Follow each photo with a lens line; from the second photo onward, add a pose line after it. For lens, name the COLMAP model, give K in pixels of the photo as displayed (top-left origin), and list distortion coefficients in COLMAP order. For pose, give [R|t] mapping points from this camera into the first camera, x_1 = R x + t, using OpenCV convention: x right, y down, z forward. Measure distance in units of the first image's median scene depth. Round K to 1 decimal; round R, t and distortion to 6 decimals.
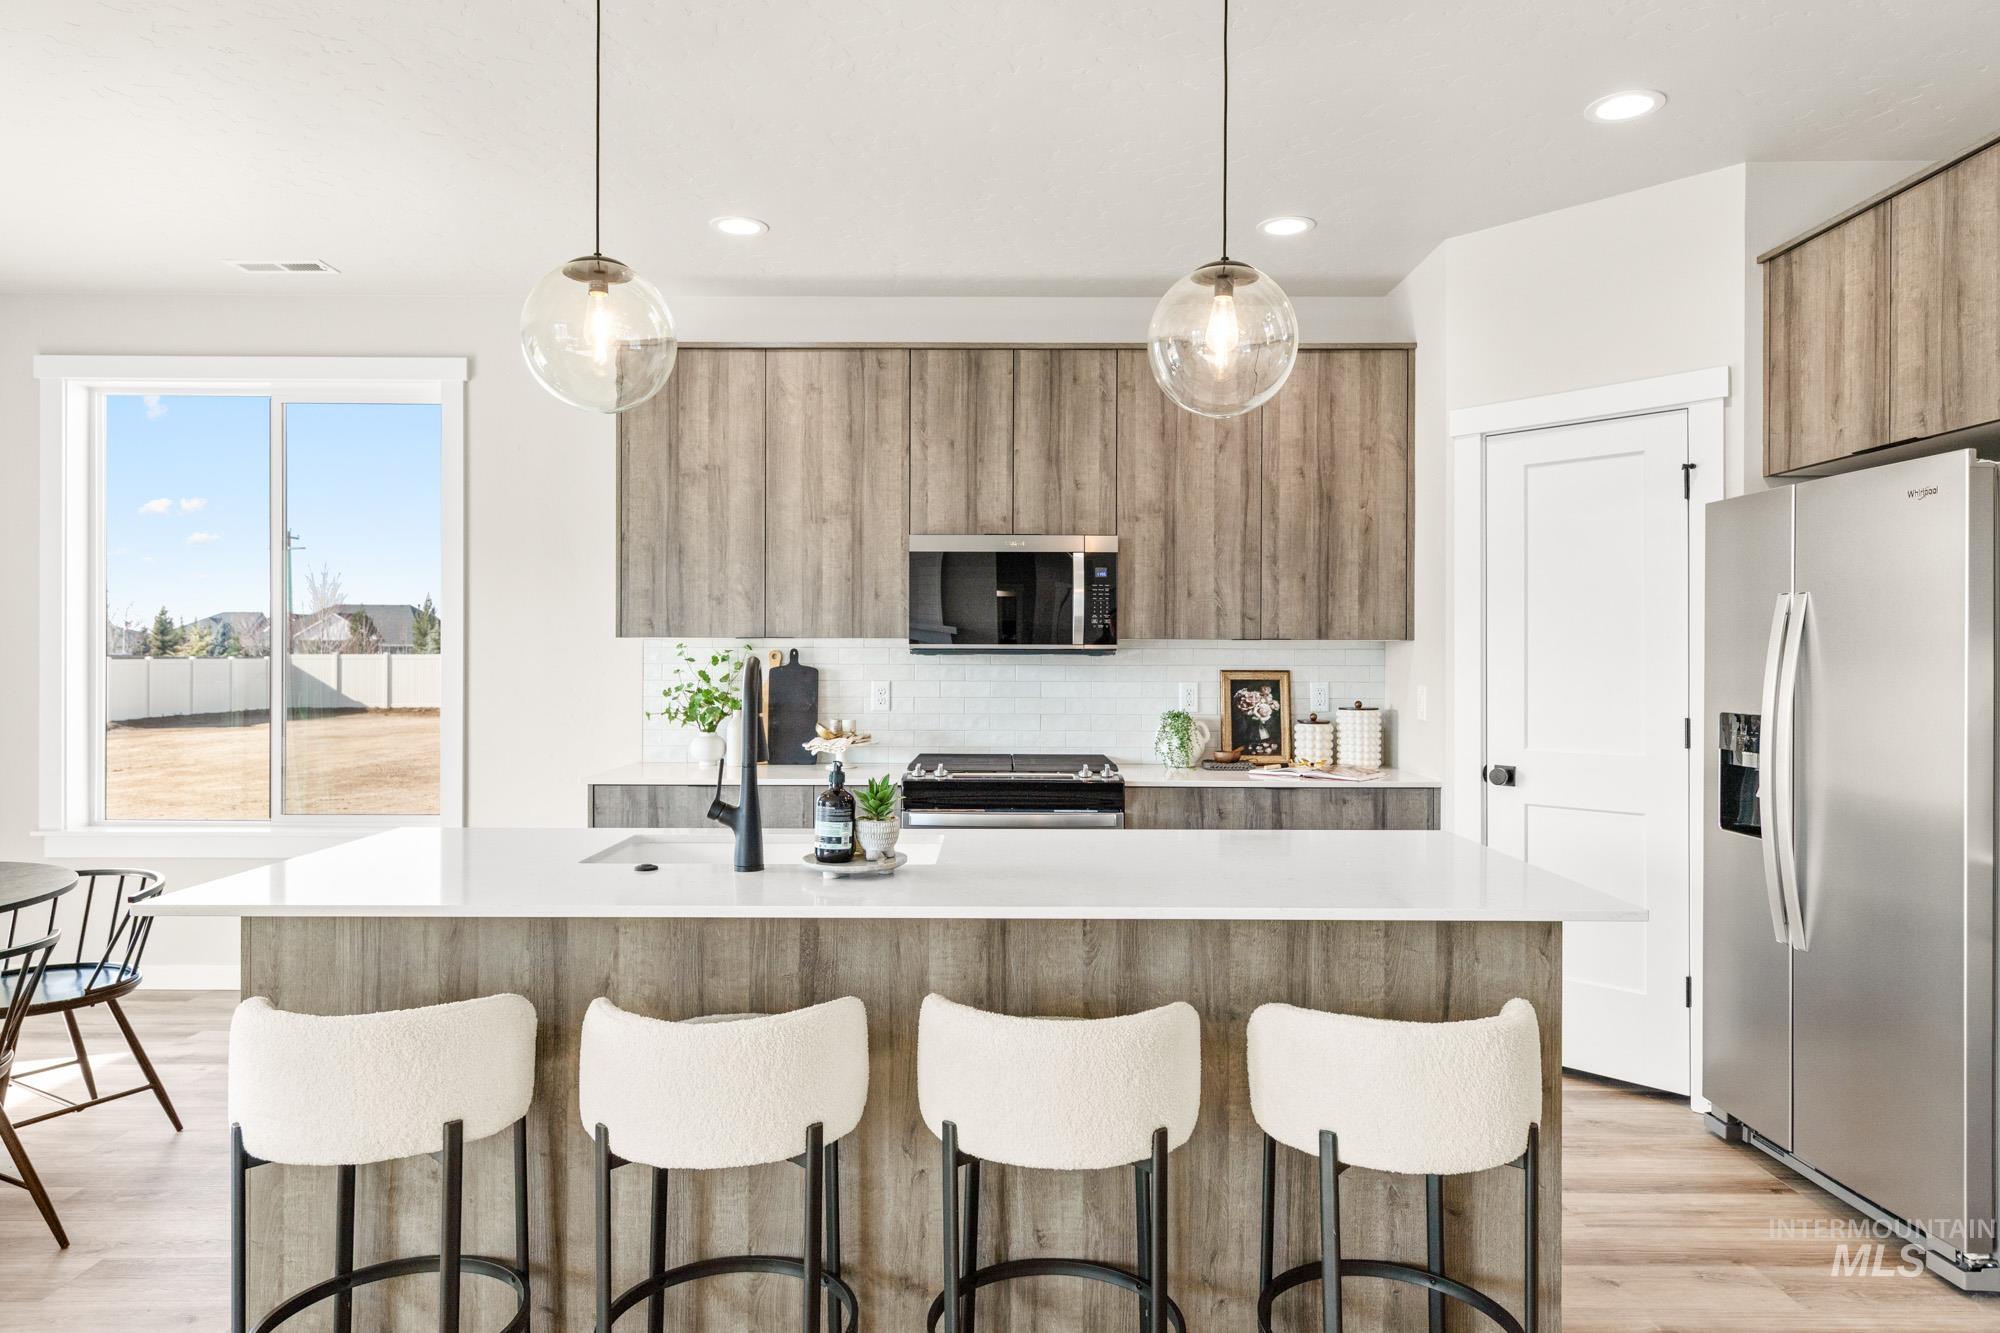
lens RADIAL K [[1193.8, 0, 1000.0], [0, 1193.8, 666.5], [0, 0, 1]] dist [0.005084, 0.000715]
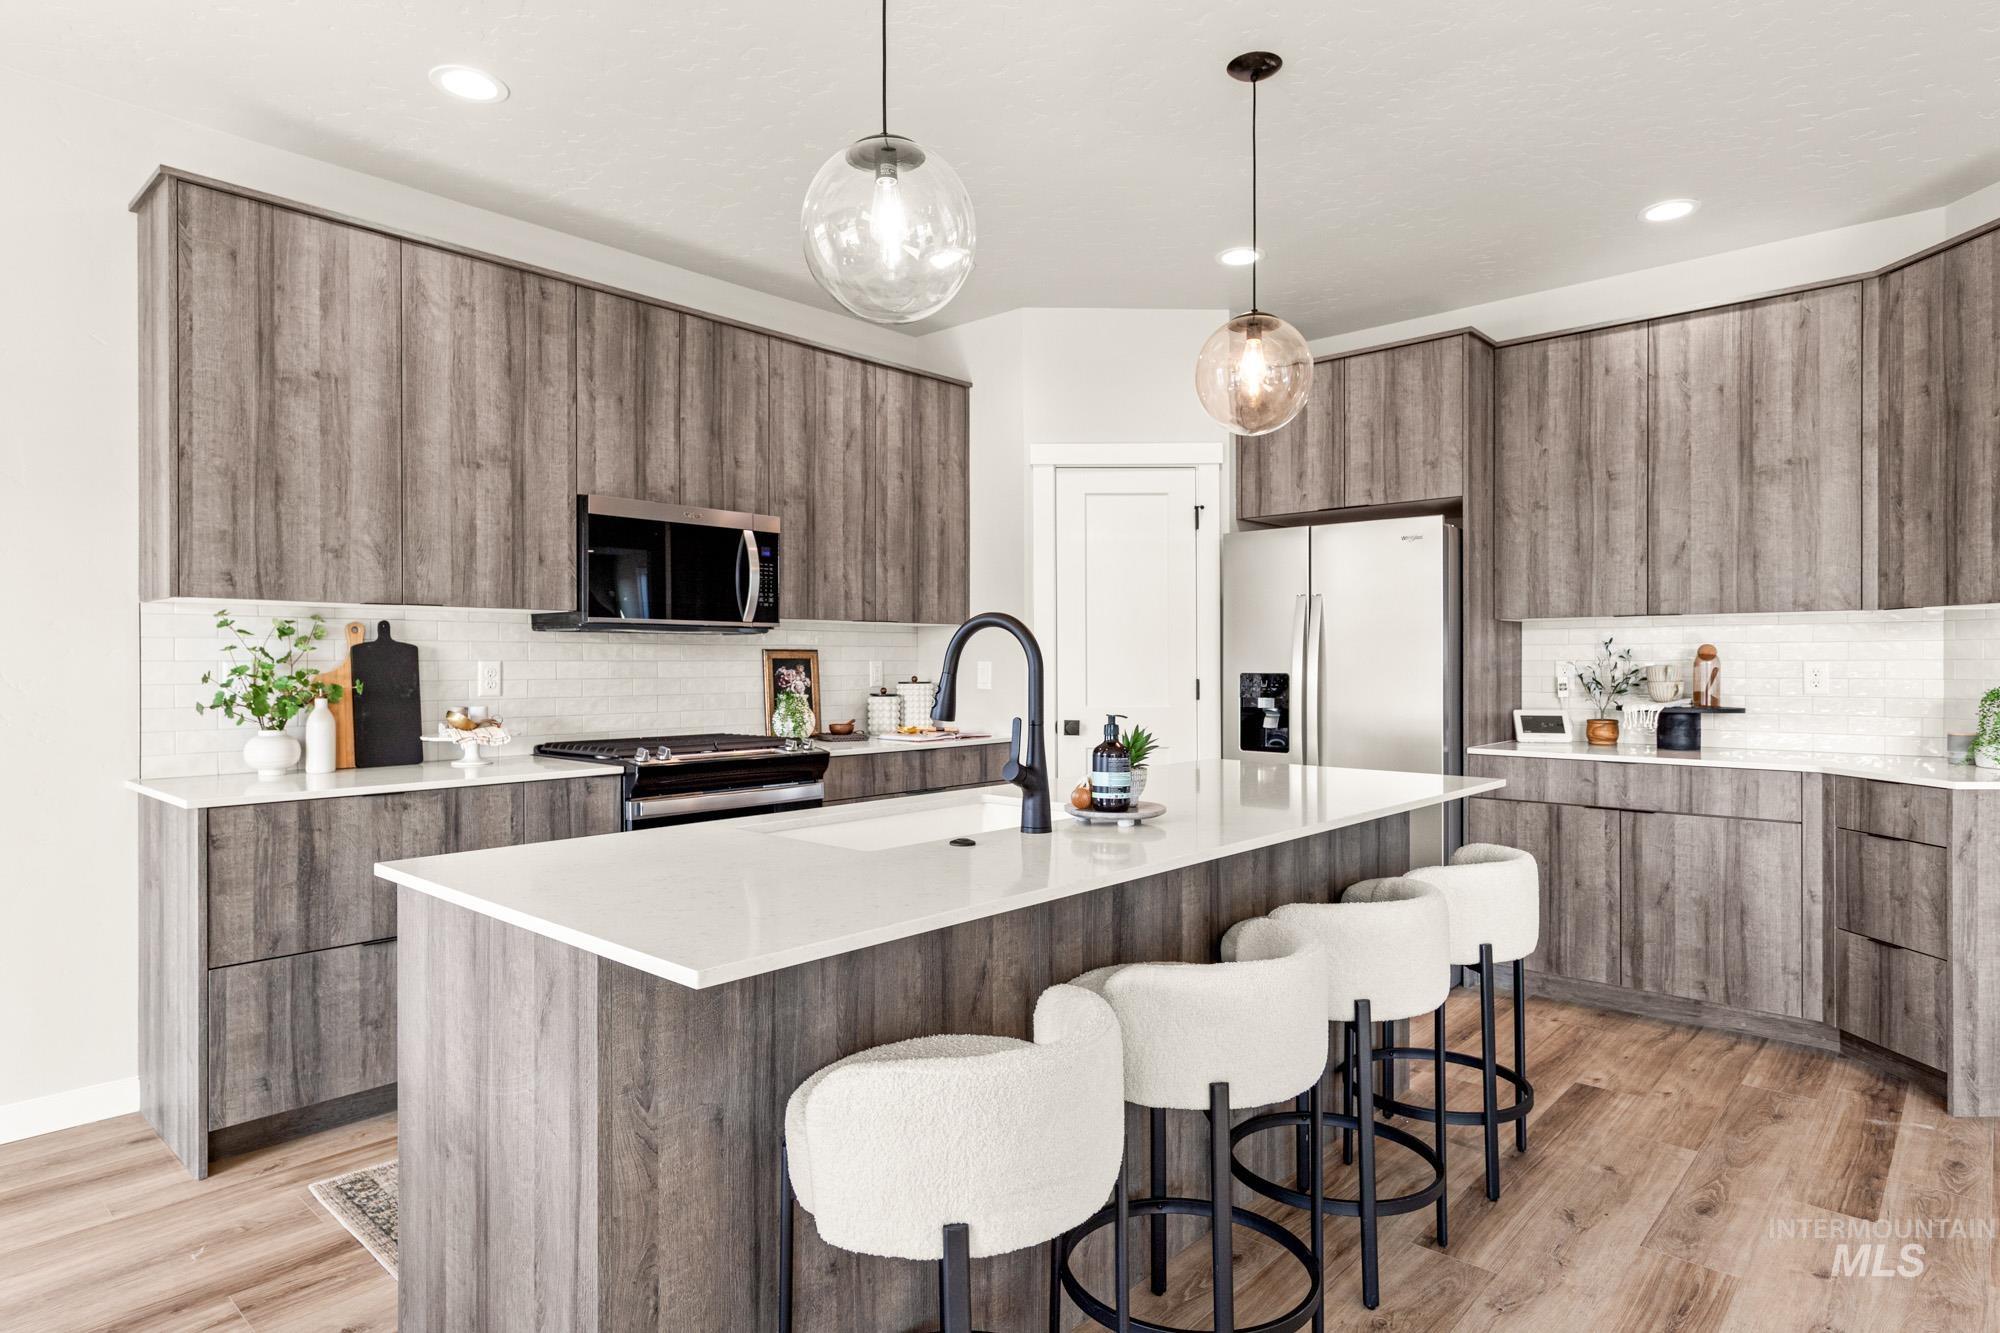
lens RADIAL K [[1086.5, 0, 1000.0], [0, 1086.5, 666.5], [0, 0, 1]] dist [0.003273, 0.000383]
pose [[0.681083, -0.006914, 0.732173, -0.454429], [0.007094, 0.999971, 0.002844, 0.017703], [-0.732172, 0.003257, 0.681112, 0.219951]]
